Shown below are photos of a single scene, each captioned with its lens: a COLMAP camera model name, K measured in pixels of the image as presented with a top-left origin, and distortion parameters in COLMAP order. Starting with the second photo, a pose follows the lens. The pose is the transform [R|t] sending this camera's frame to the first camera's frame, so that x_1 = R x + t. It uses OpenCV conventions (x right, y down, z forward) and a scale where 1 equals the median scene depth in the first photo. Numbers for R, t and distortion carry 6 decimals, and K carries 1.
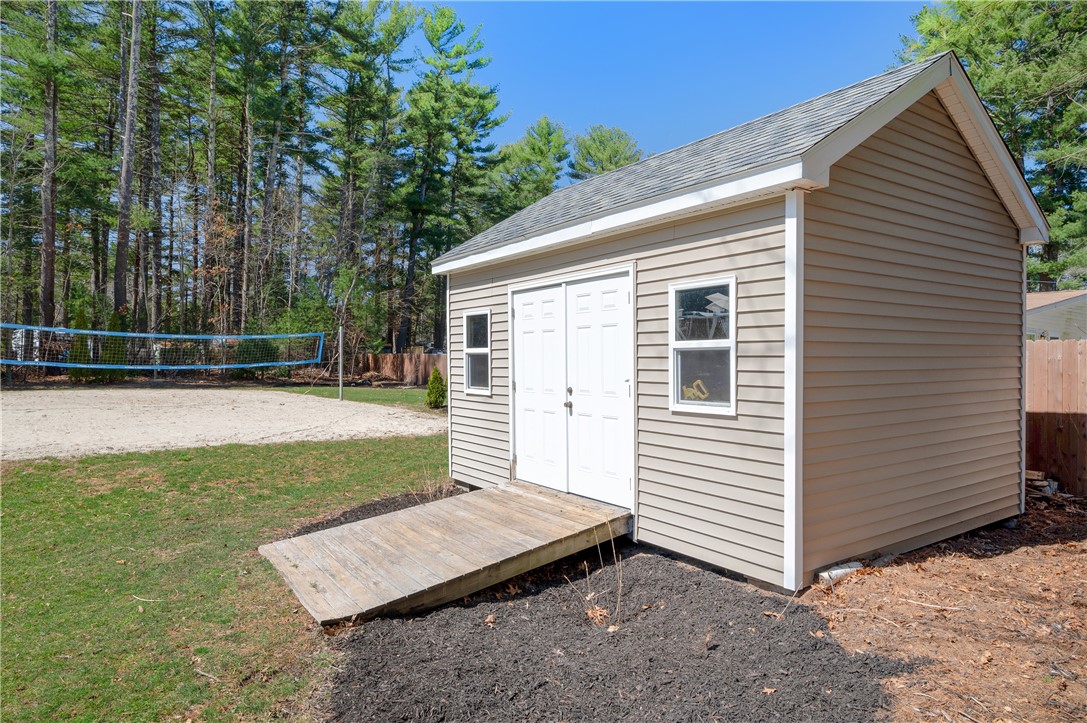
lens RADIAL K [[644.0, 0, 542.4], [0, 644.0, 362.8], [0, 0, 1]] dist [0.002152, 0.000606]
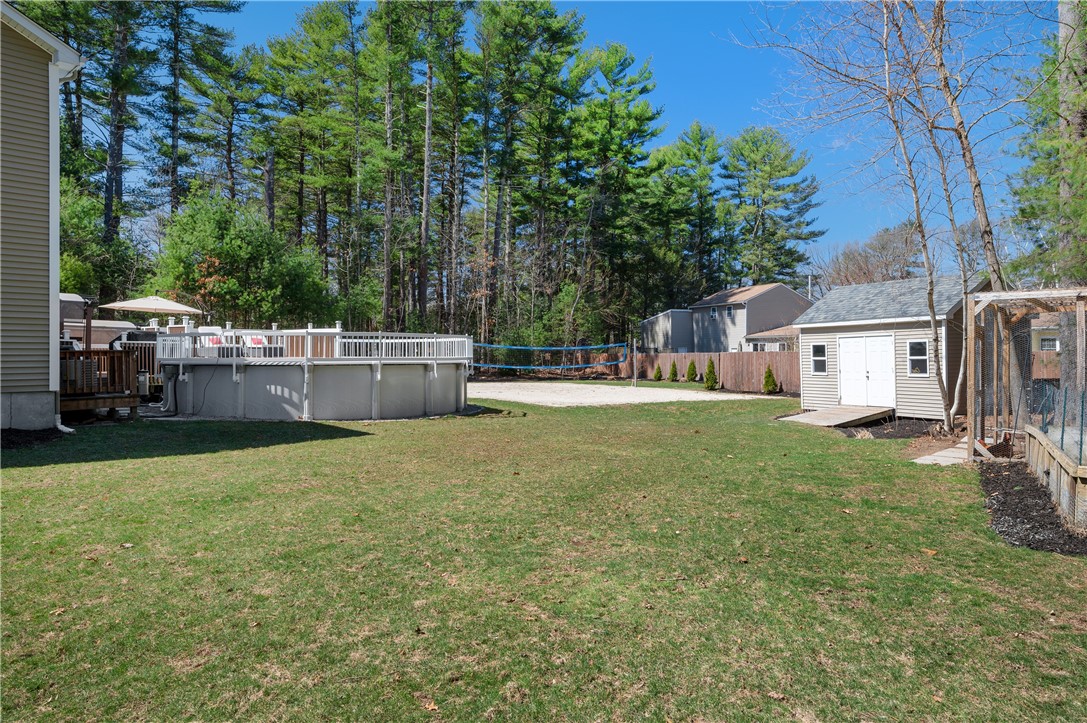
lens RADIAL K [[721.5, 0, 544.7], [0, 721.5, 356.1], [0, 0, 1]] dist [-0.006206, -0.002382]
pose [[0.988506, -0.014172, -0.150514, -0.839879], [0.013917, 0.999899, -0.002743, -0.038735], [0.150537, 0.000617, 0.988604, -2.284178]]
